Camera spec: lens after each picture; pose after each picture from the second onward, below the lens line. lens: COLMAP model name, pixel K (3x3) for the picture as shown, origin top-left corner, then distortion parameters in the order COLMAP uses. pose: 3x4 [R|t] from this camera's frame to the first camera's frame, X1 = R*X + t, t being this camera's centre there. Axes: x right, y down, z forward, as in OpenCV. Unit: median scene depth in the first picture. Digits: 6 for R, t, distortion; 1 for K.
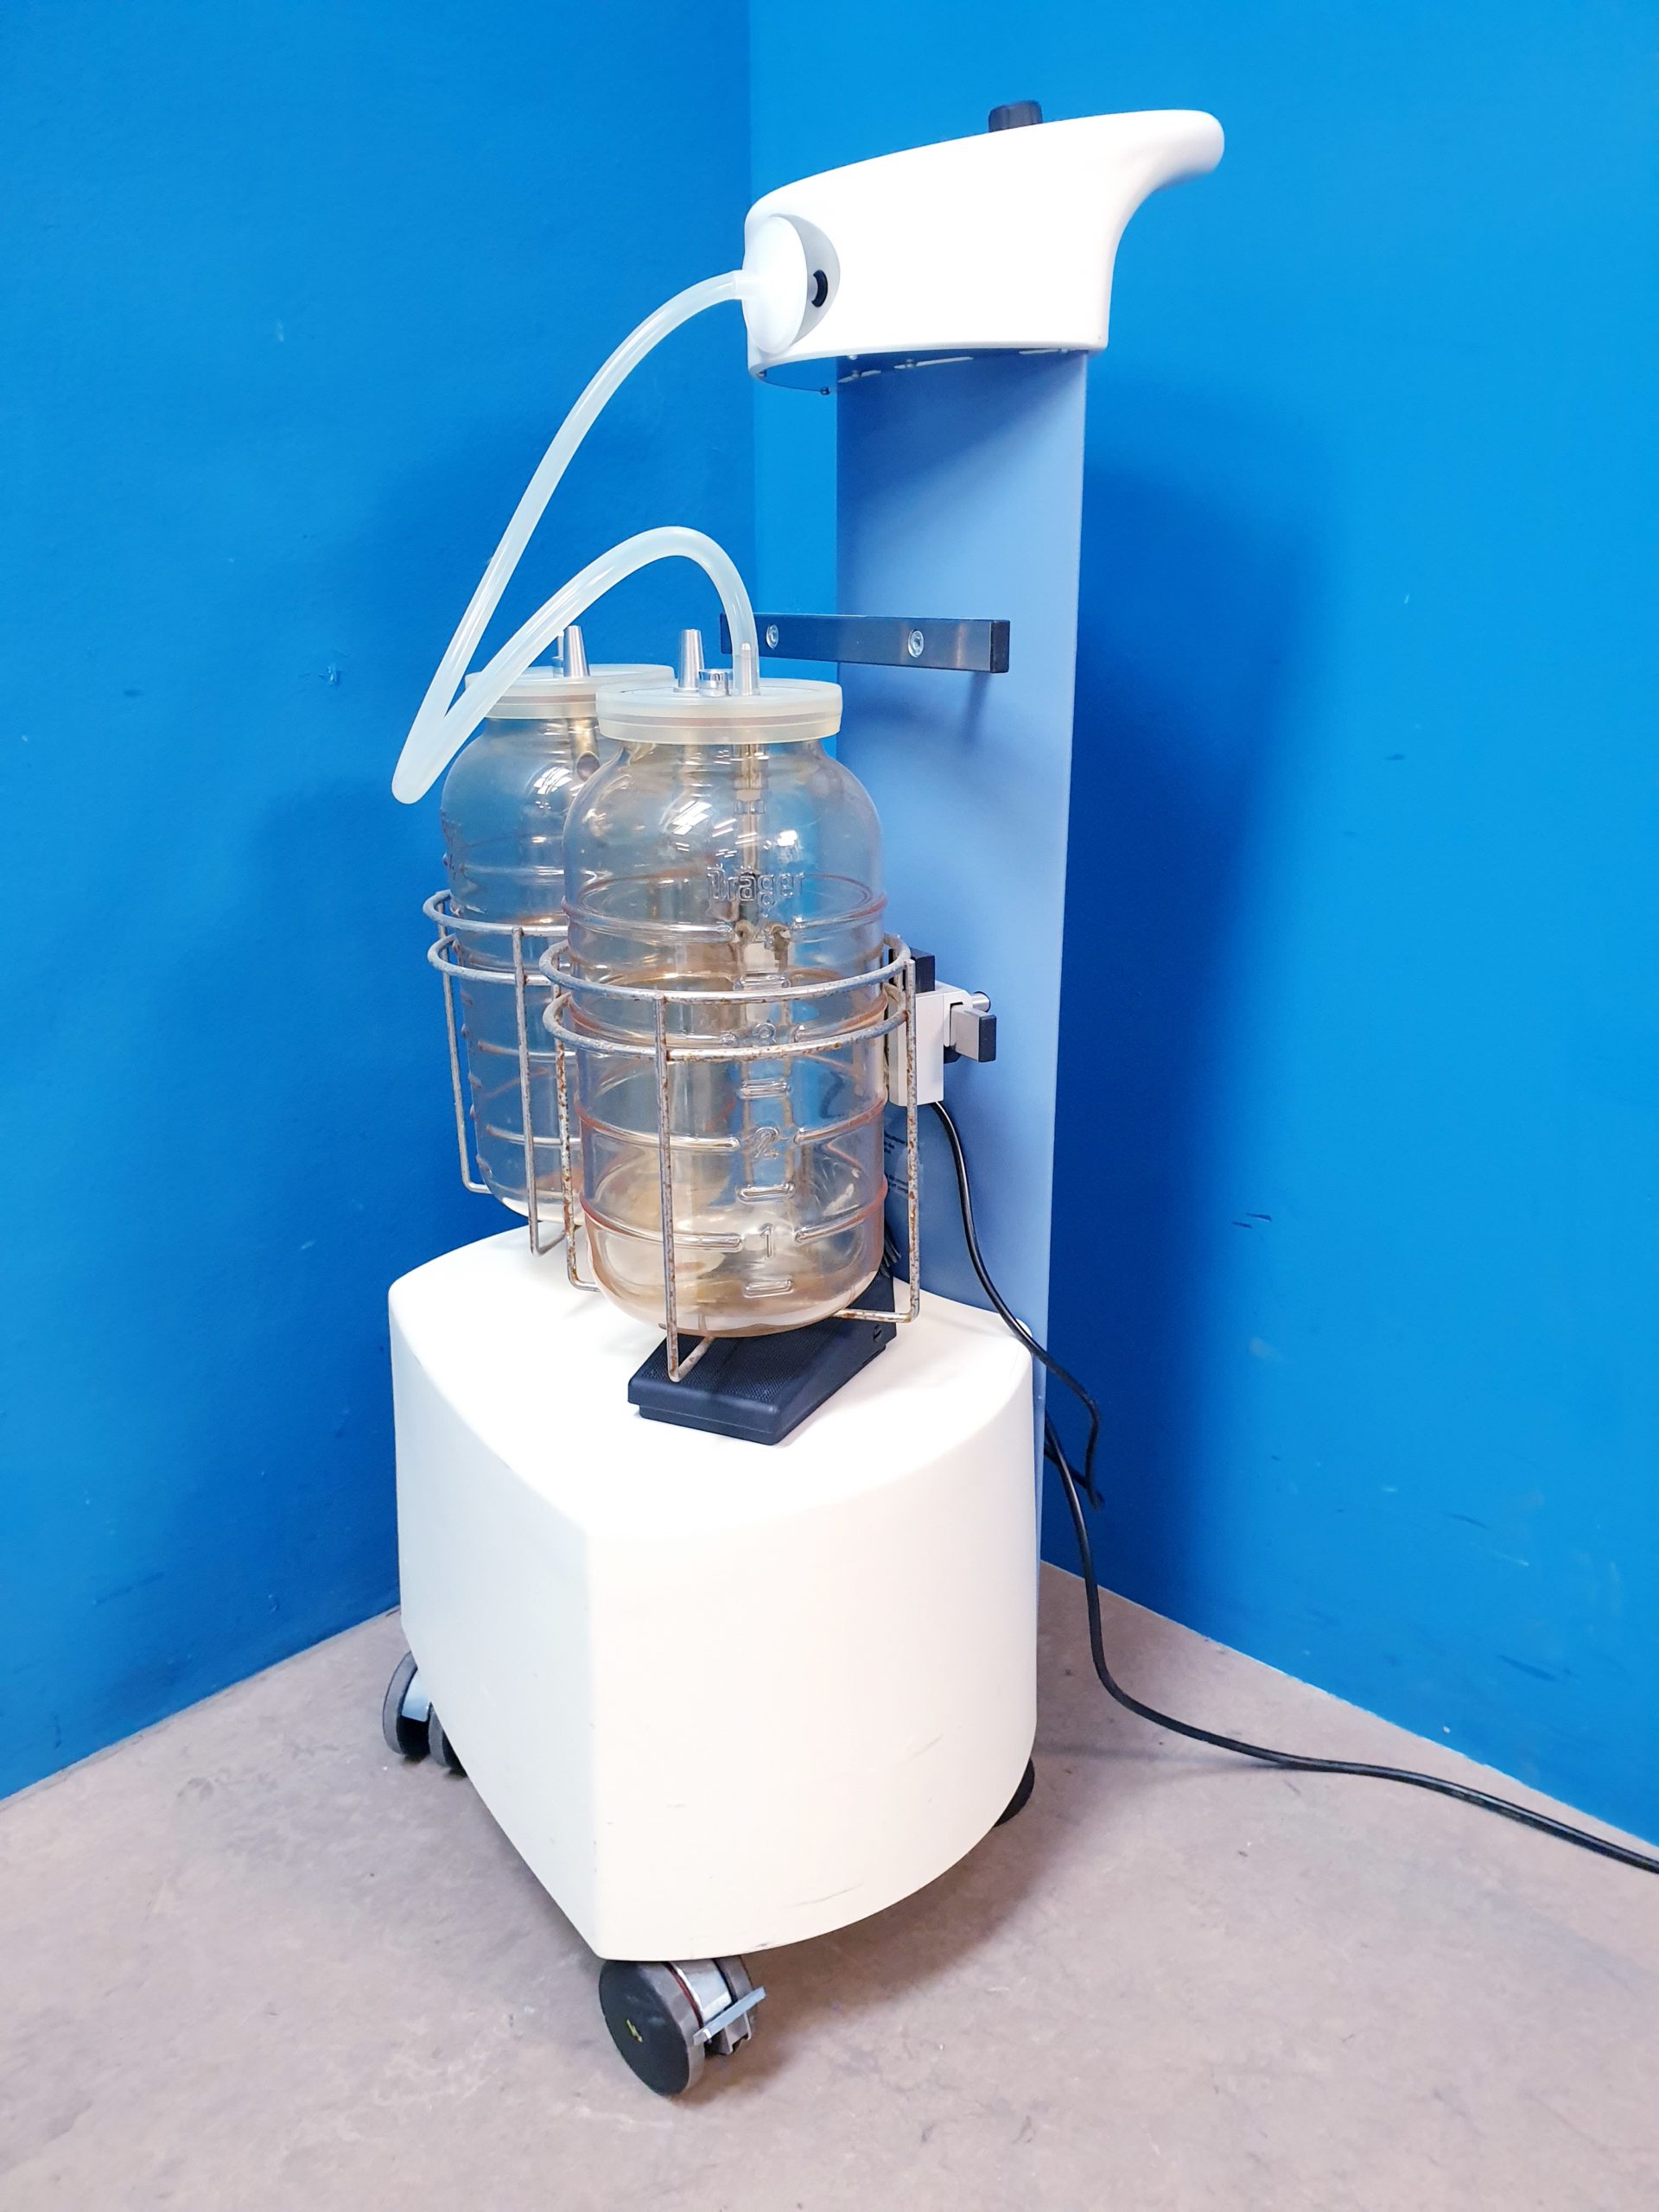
lens RADIAL K [[1728.5, 0, 842.1], [0, 1728.5, 1116.4], [0, 0, 1]] dist [-0.008791, 0.037283]
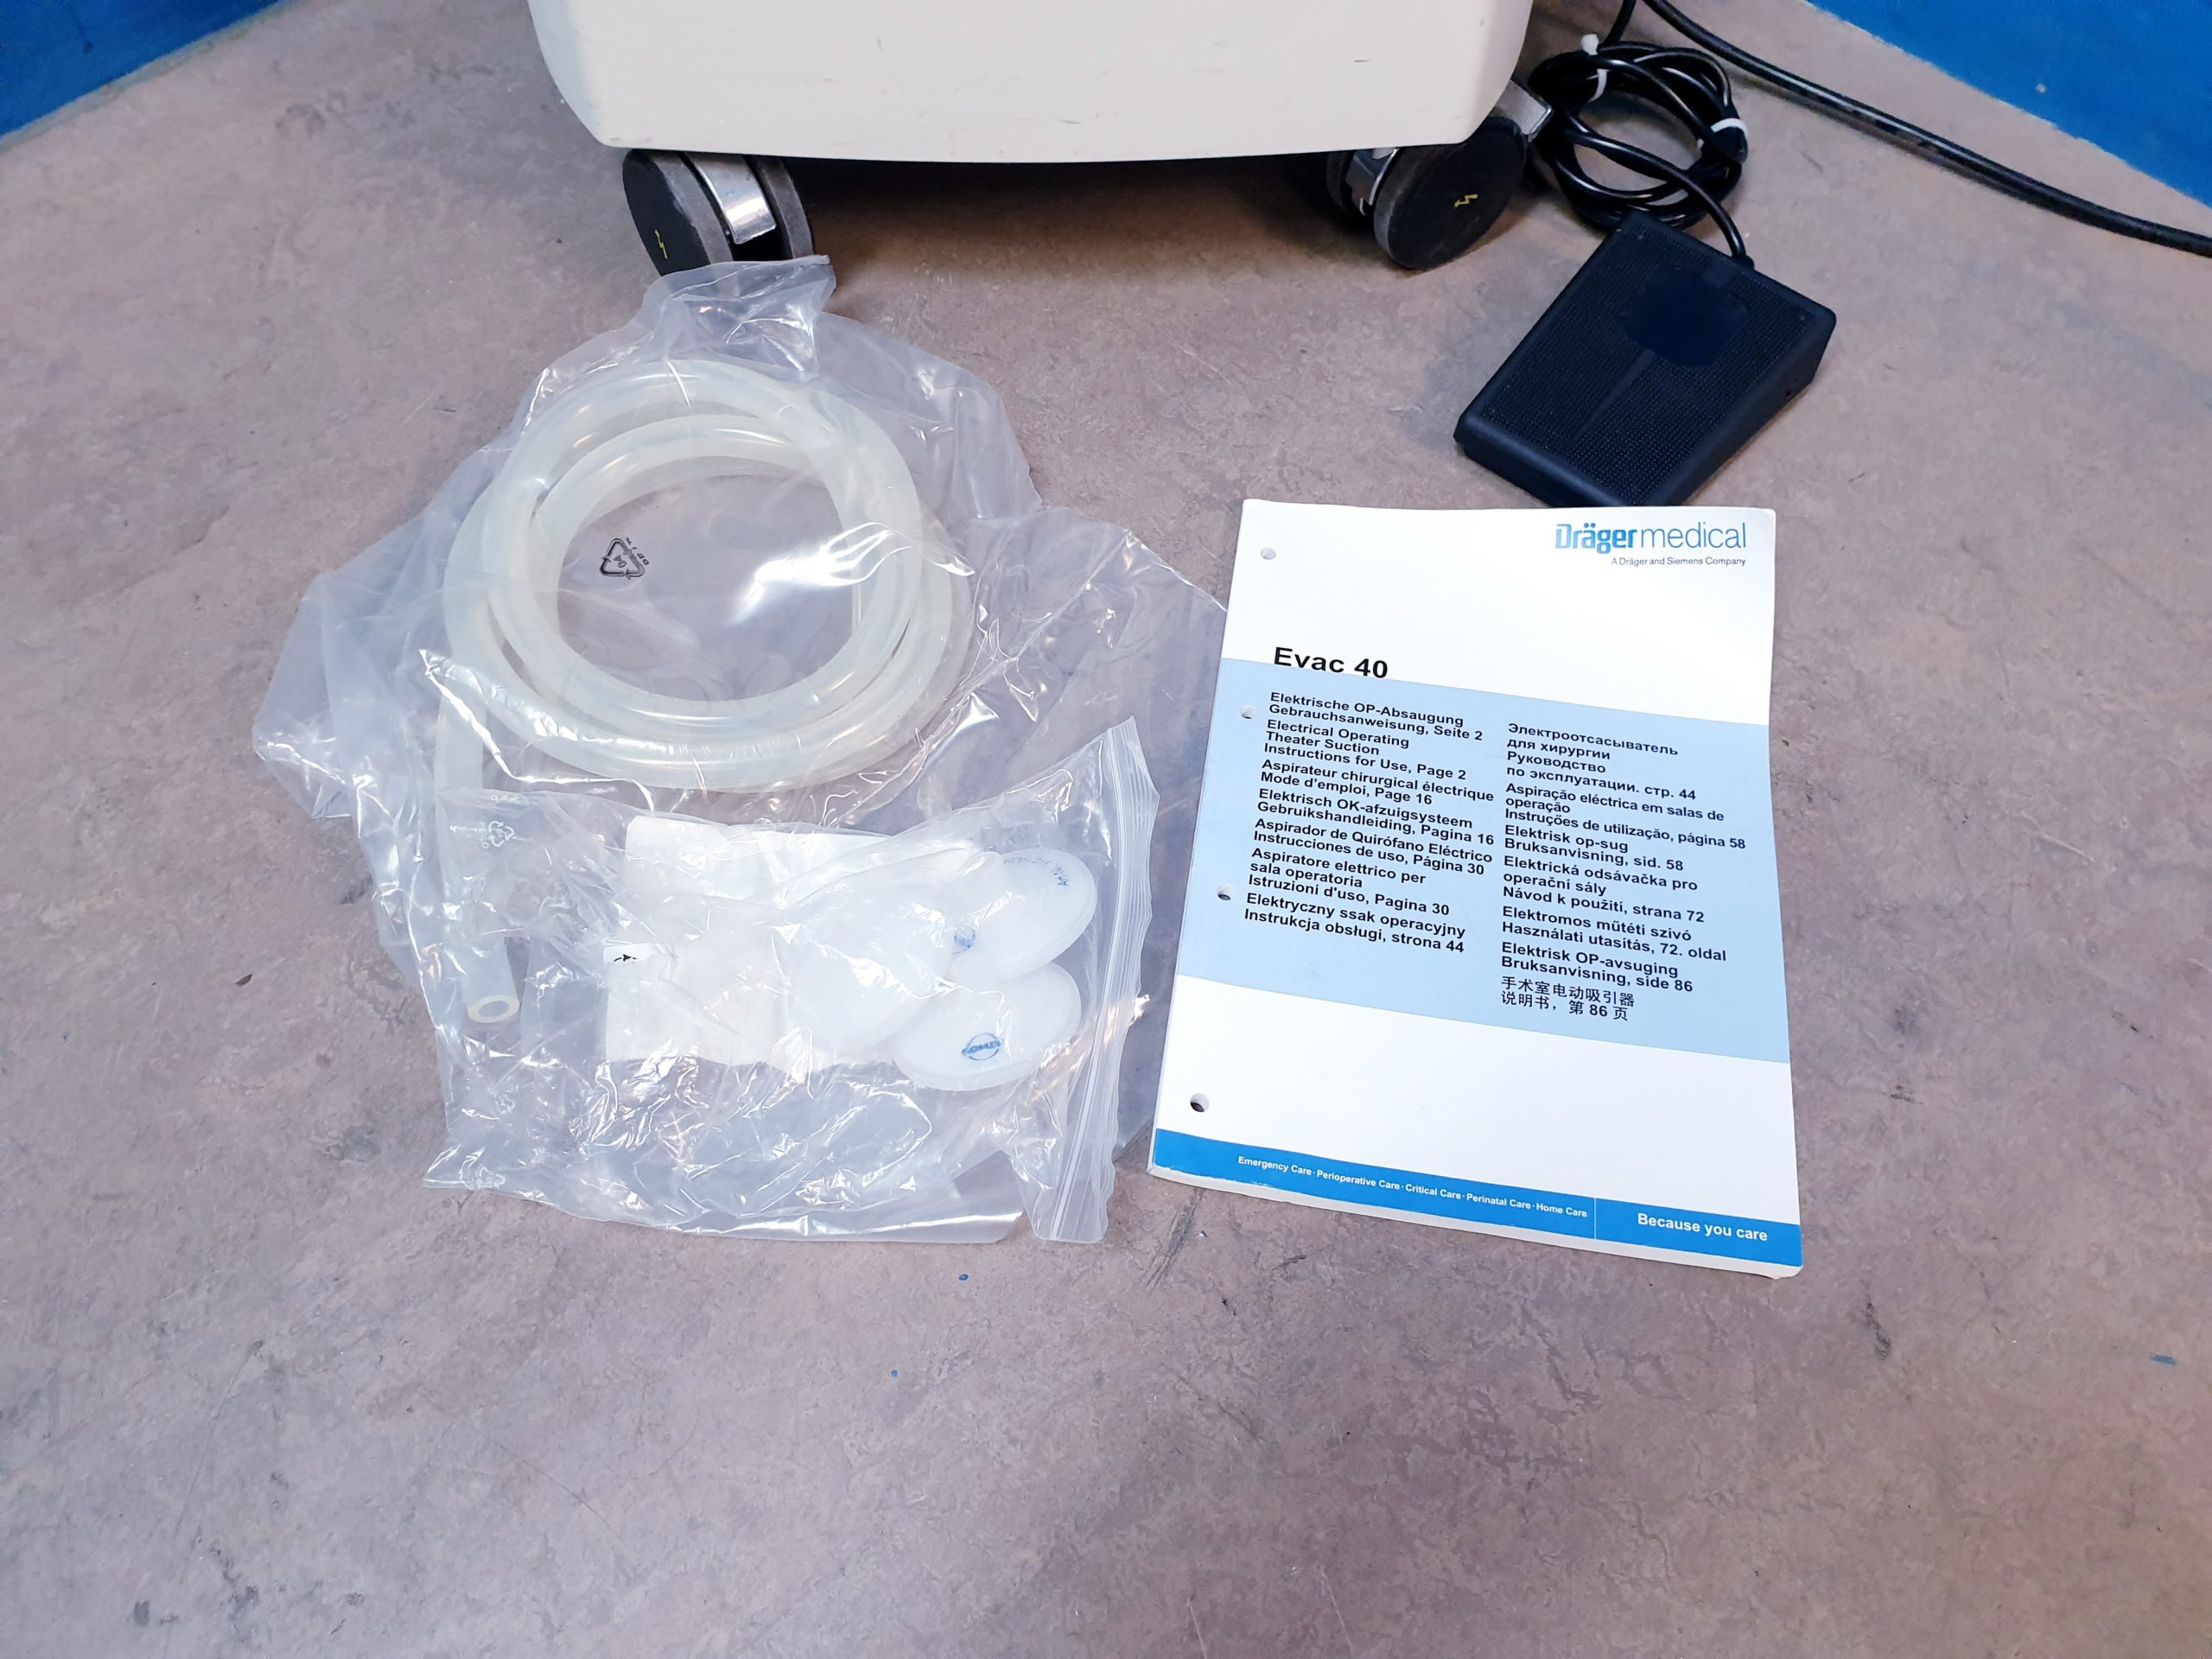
lens RADIAL K [[1728.5, 0, 1109.4], [0, 1728.5, 818.7], [0, 0, 1]] dist [-0.008791, 0.037283]
pose [[0.999644, 0.025824, 0.006727, -0.036617], [-0.023930, 0.755880, 0.654273, 0.137977], [0.011811, -0.654201, 0.756229, 0.286310]]
